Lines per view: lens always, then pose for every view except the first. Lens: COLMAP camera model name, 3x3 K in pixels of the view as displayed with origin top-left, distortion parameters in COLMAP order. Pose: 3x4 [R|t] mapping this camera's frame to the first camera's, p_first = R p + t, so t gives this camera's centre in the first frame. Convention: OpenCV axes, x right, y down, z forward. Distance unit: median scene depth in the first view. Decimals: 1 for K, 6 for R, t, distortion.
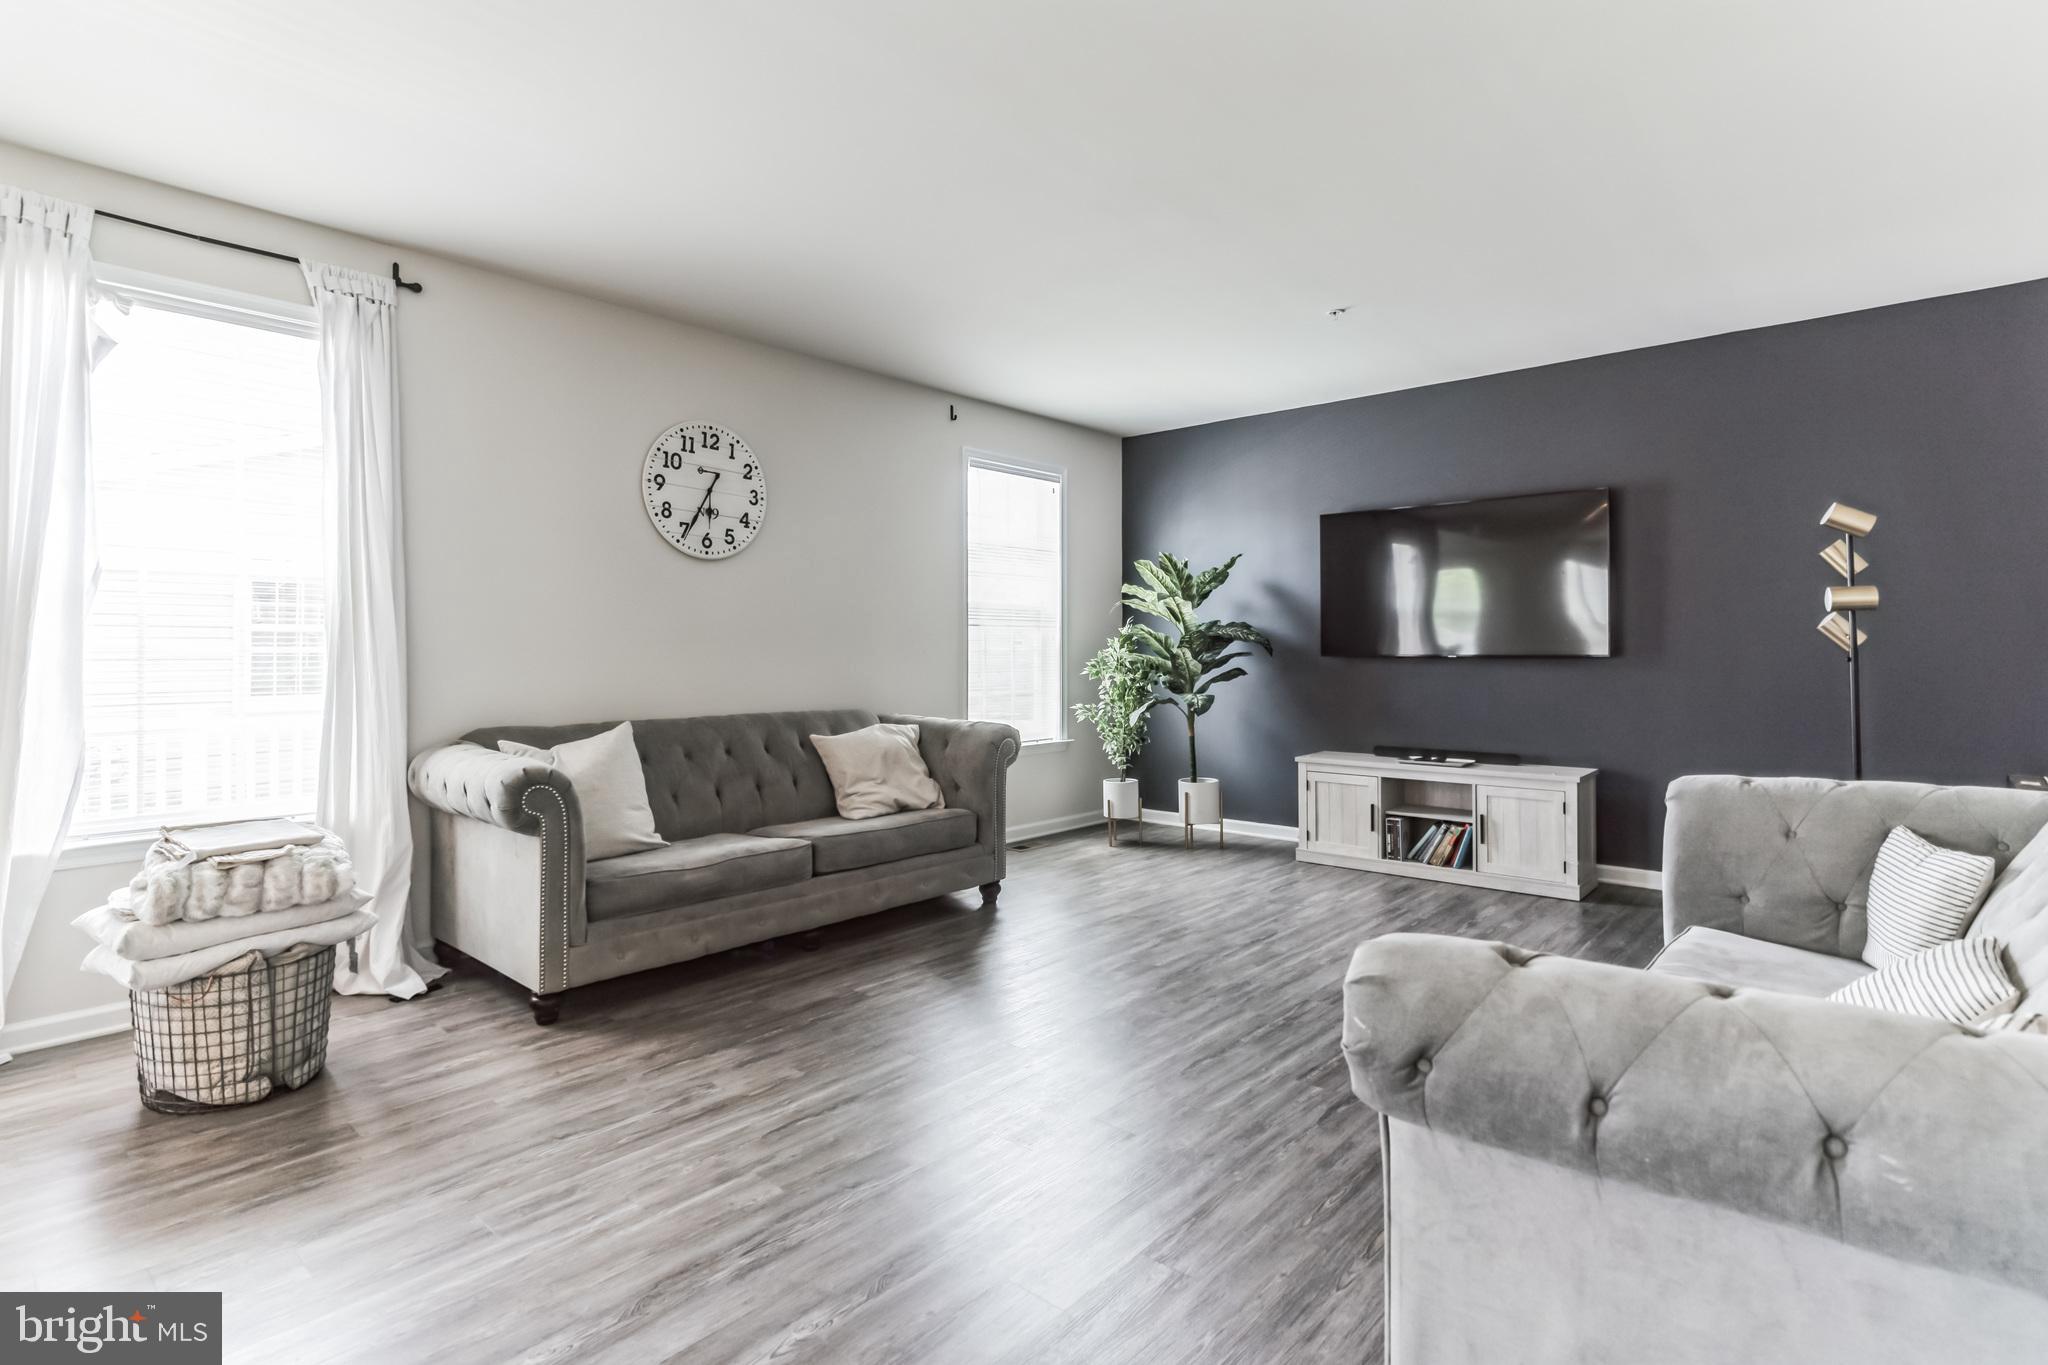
lens RADIAL K [[998.0, 0, 1018.9], [0, 998.0, 669.6], [0, 0, 1]] dist [0.001210, -0.000312]
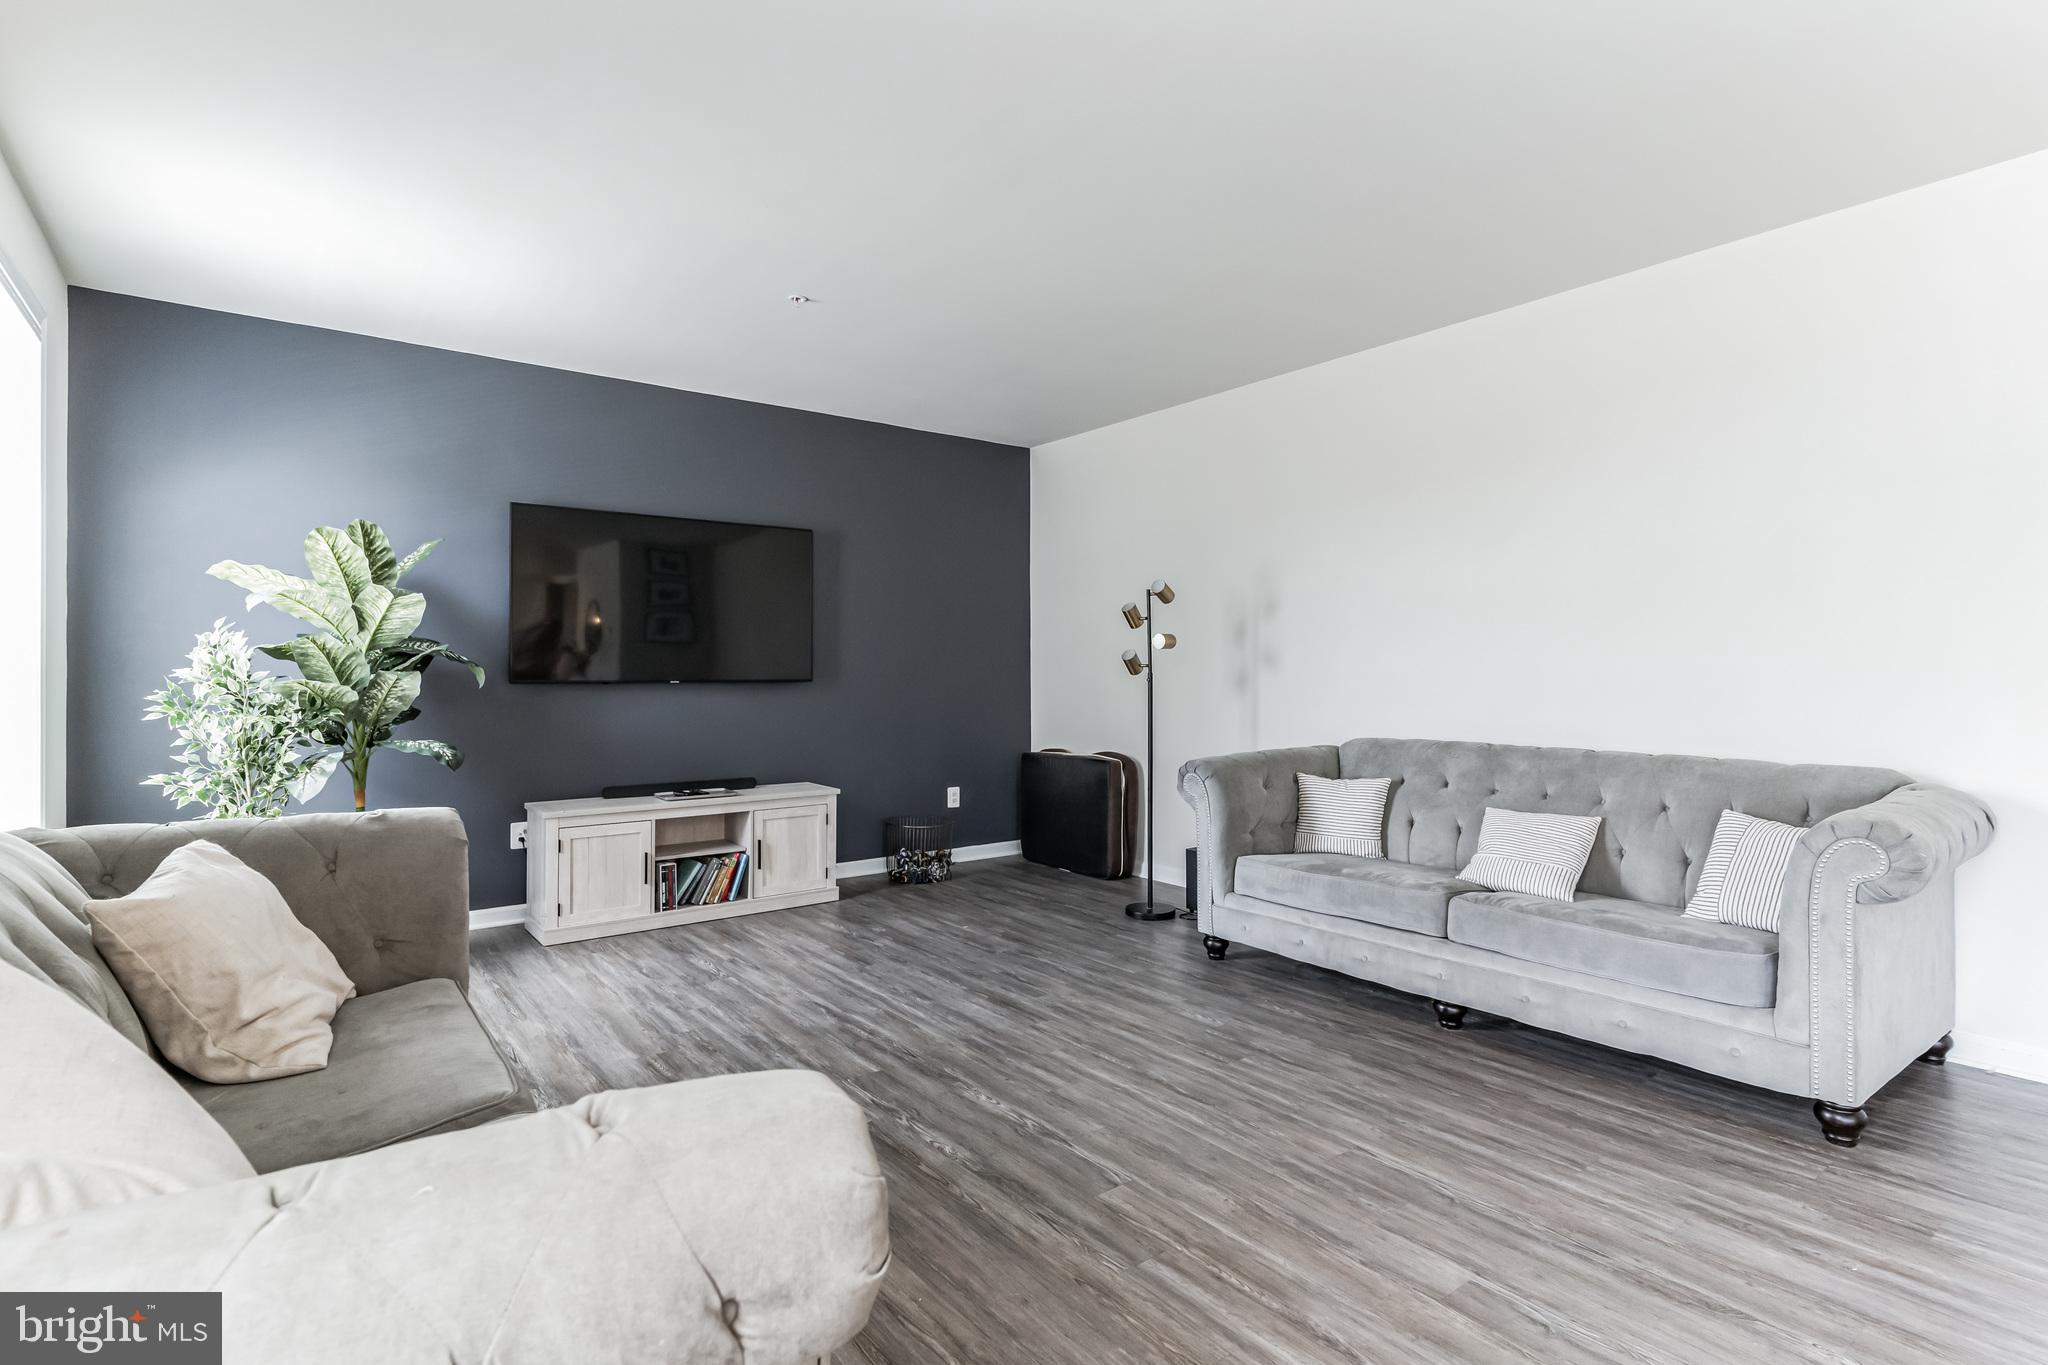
lens RADIAL K [[998.0, 0, 1008.1], [0, 998.0, 687.0], [0, 0, 1]] dist [0.001210, -0.000312]
pose [[0.193571, -0.004411, 0.981076, -0.452250], [0.019249, 0.999814, 0.000698, -0.002958], [-0.980897, 0.018749, 0.193620, 0.550184]]
